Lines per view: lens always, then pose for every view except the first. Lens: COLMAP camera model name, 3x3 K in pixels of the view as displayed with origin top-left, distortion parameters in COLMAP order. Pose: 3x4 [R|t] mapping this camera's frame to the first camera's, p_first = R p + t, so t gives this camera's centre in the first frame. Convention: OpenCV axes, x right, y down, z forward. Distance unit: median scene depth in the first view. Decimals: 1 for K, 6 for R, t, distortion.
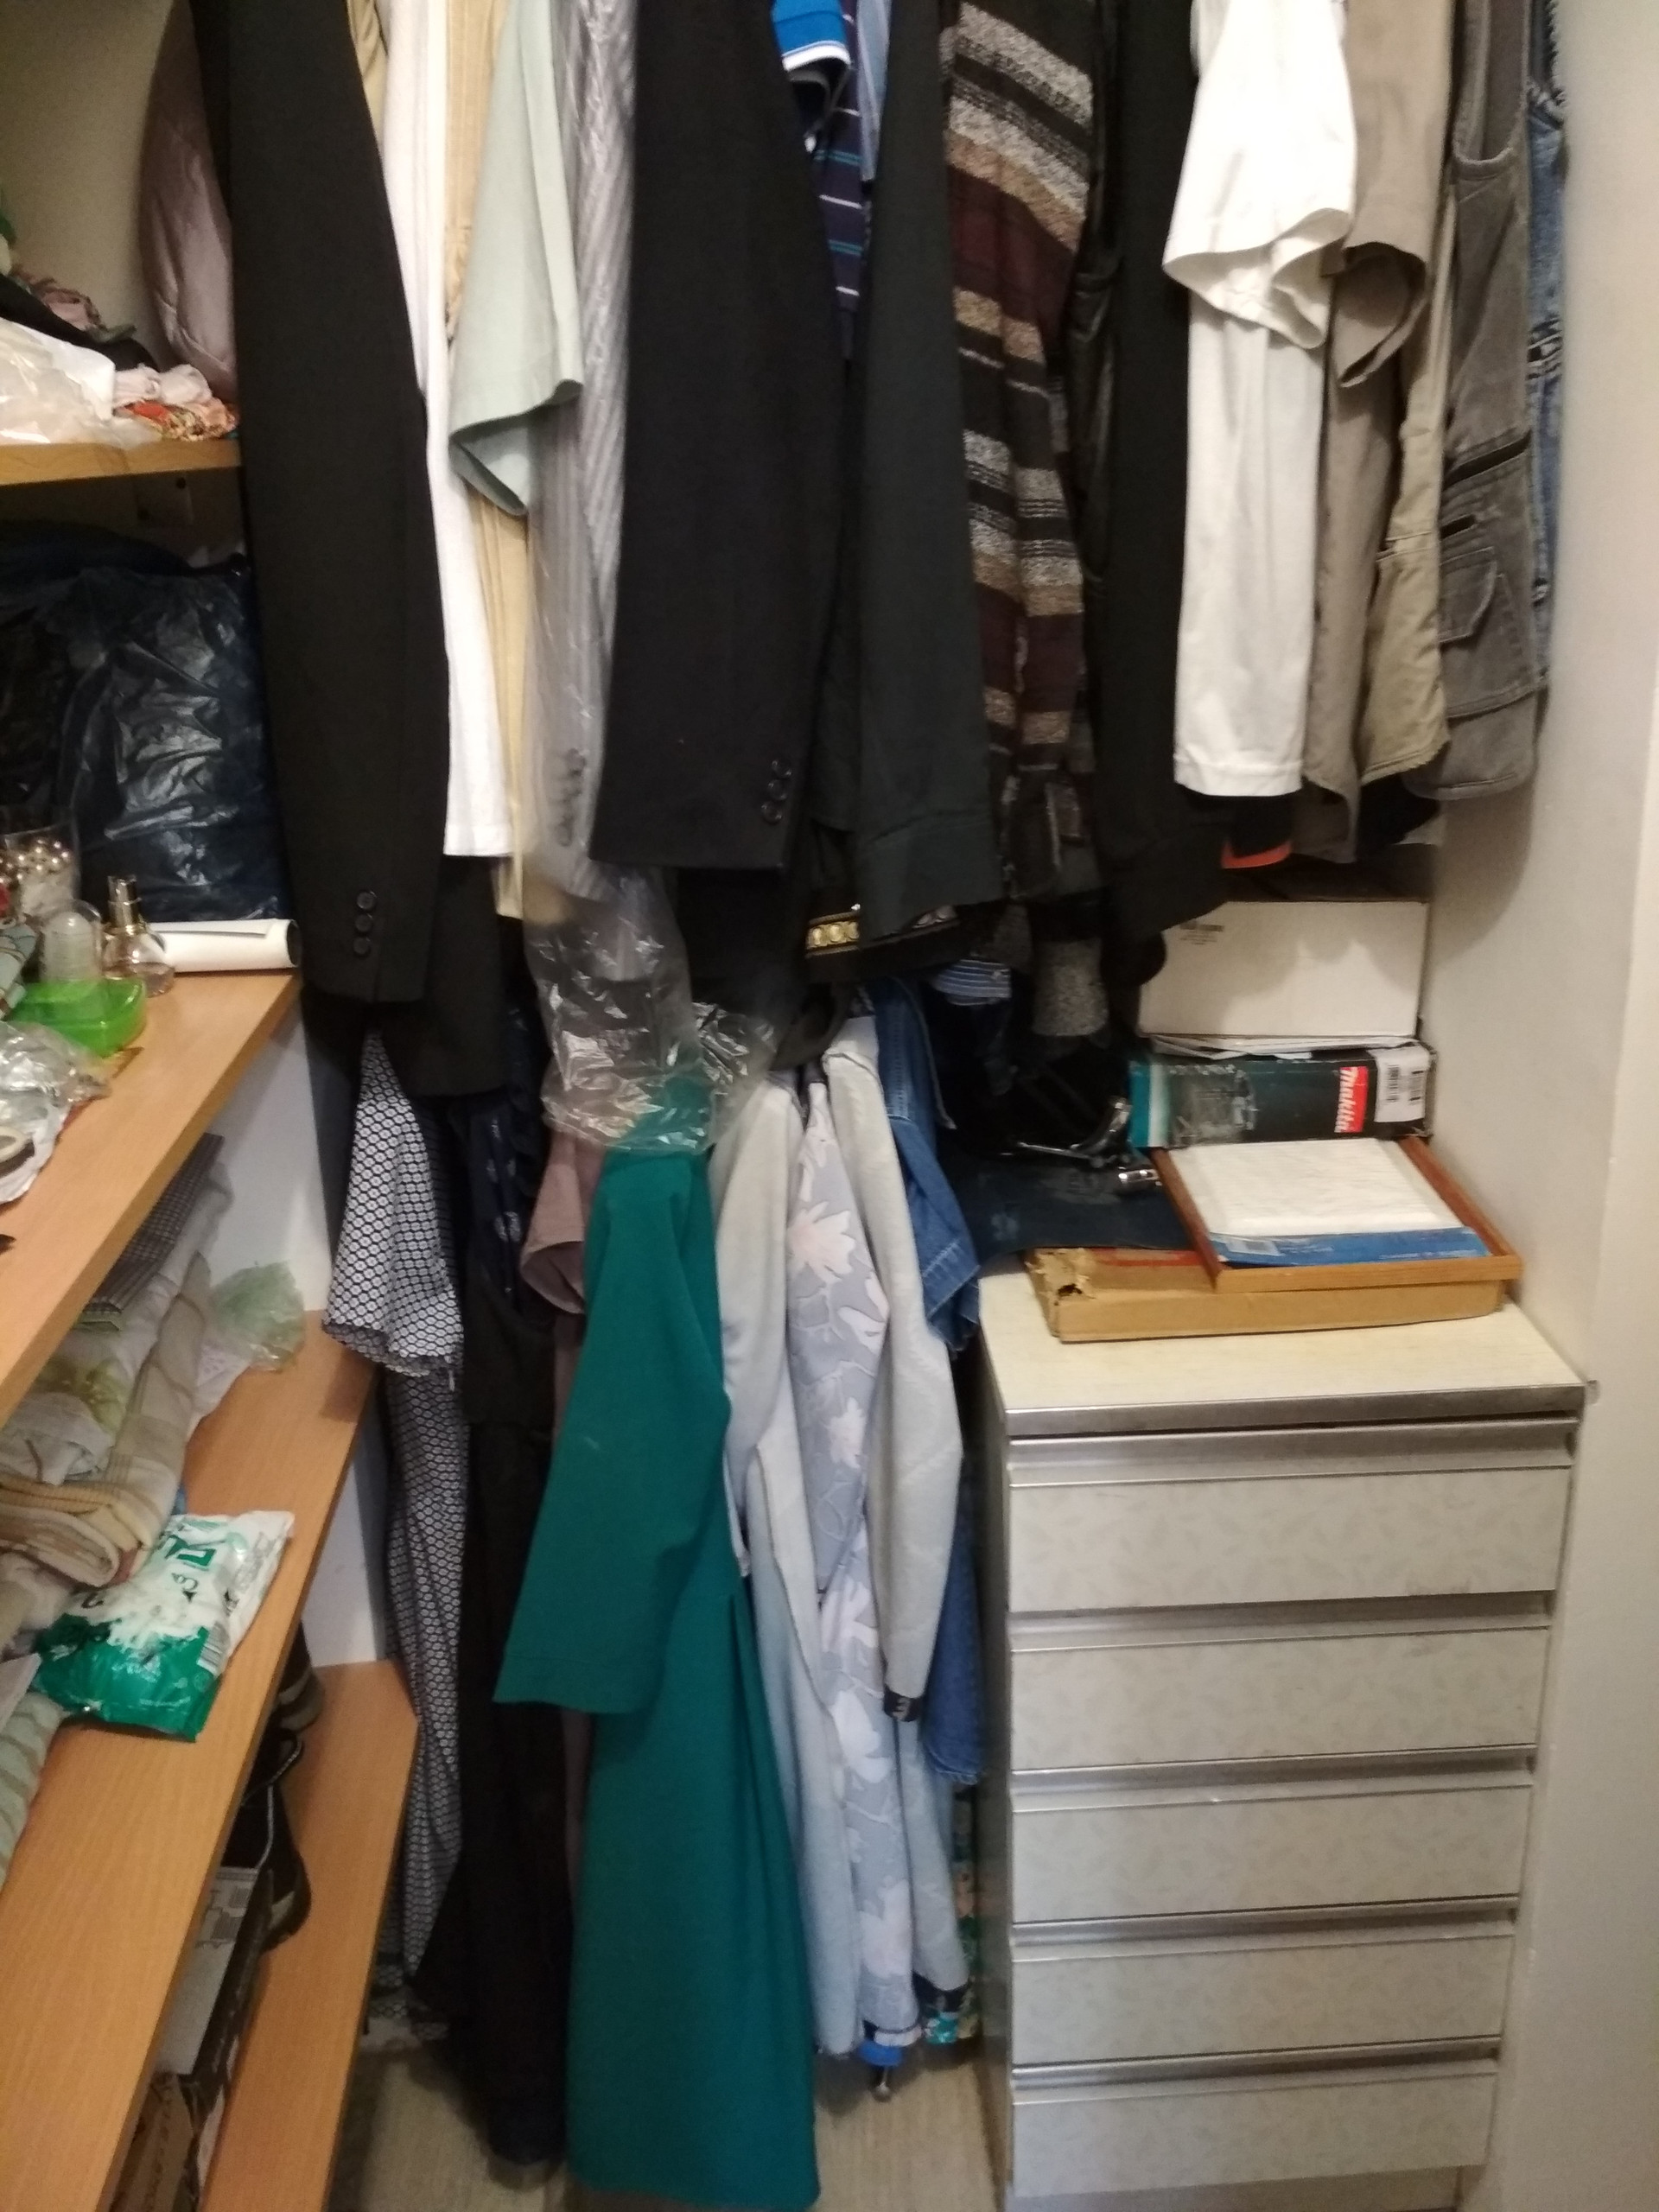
lens RADIAL K [[1998.5, 0, 805.5], [0, 1998.5, 1099.7], [0, 0, 1]] dist [0.111814, -0.233732]
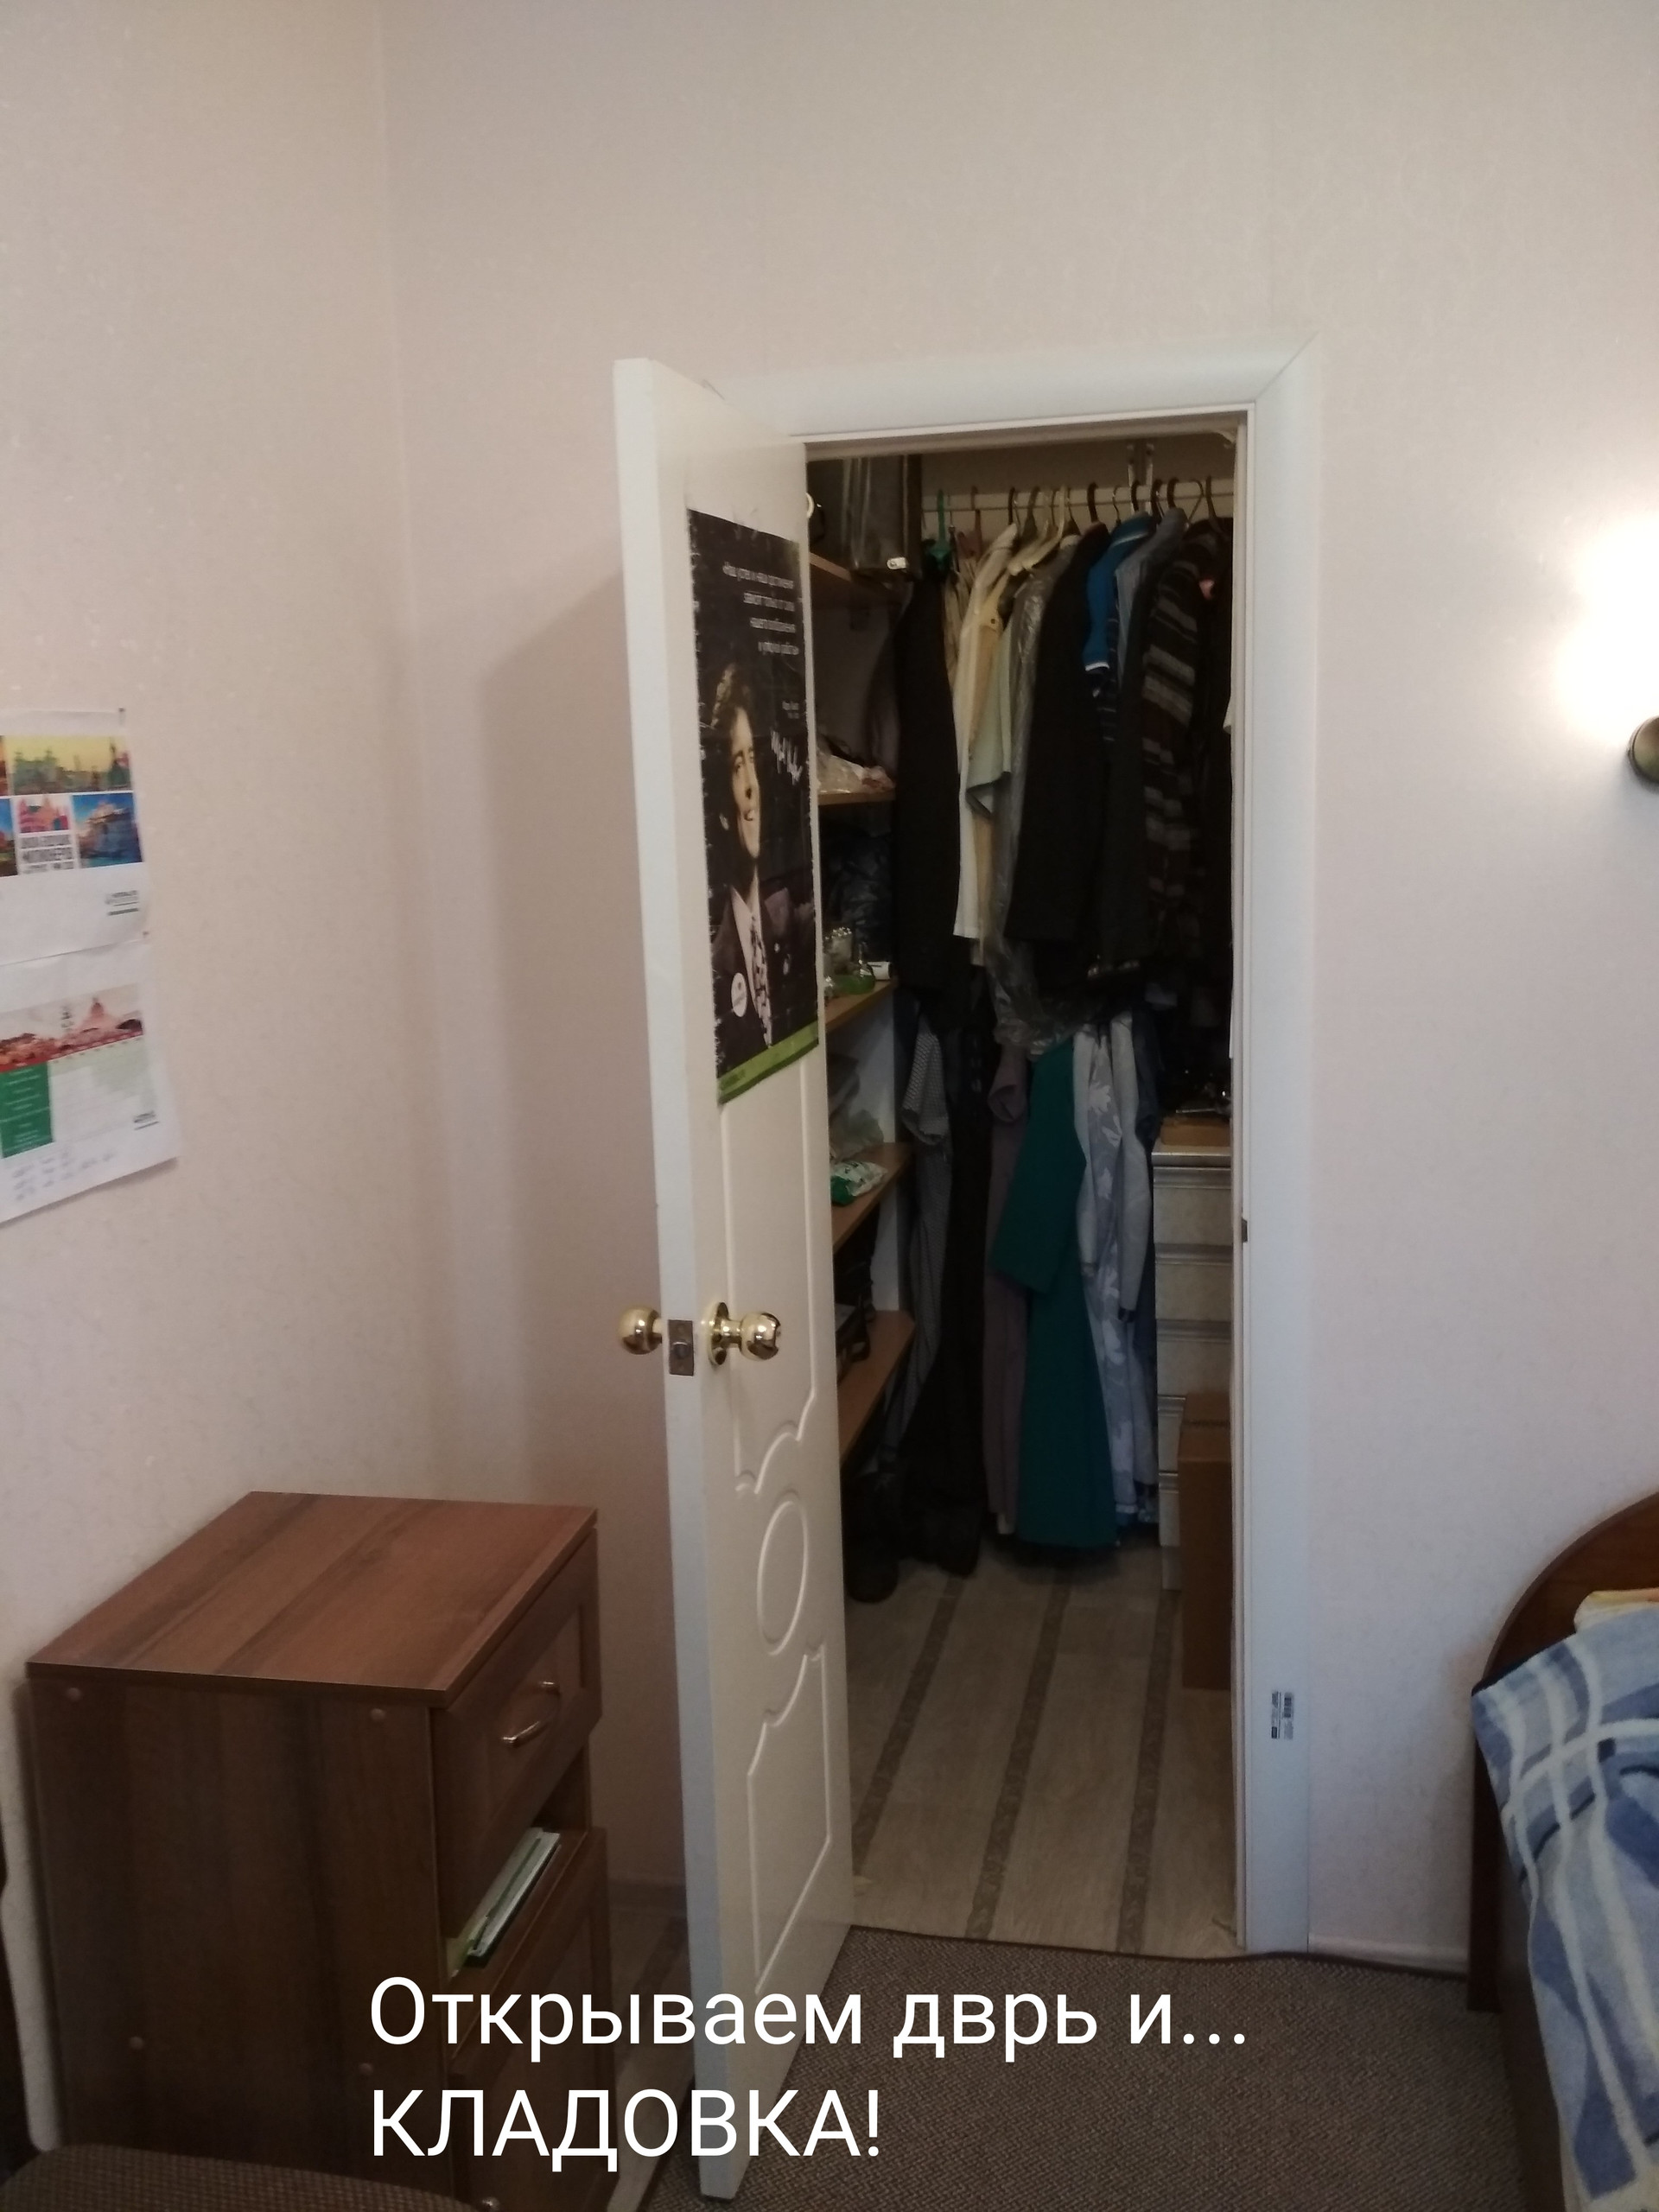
lens RADIAL K [[1998.5, 0, 830.4], [0, 1998.5, 1097.4], [0, 0, 1]] dist [0.111814, -0.233732]
pose [[0.967033, 0.038543, -0.251717, 0.366983], [-0.078536, 0.985436, -0.150824, 0.542252], [0.242238, 0.165621, 0.955976, -1.680220]]
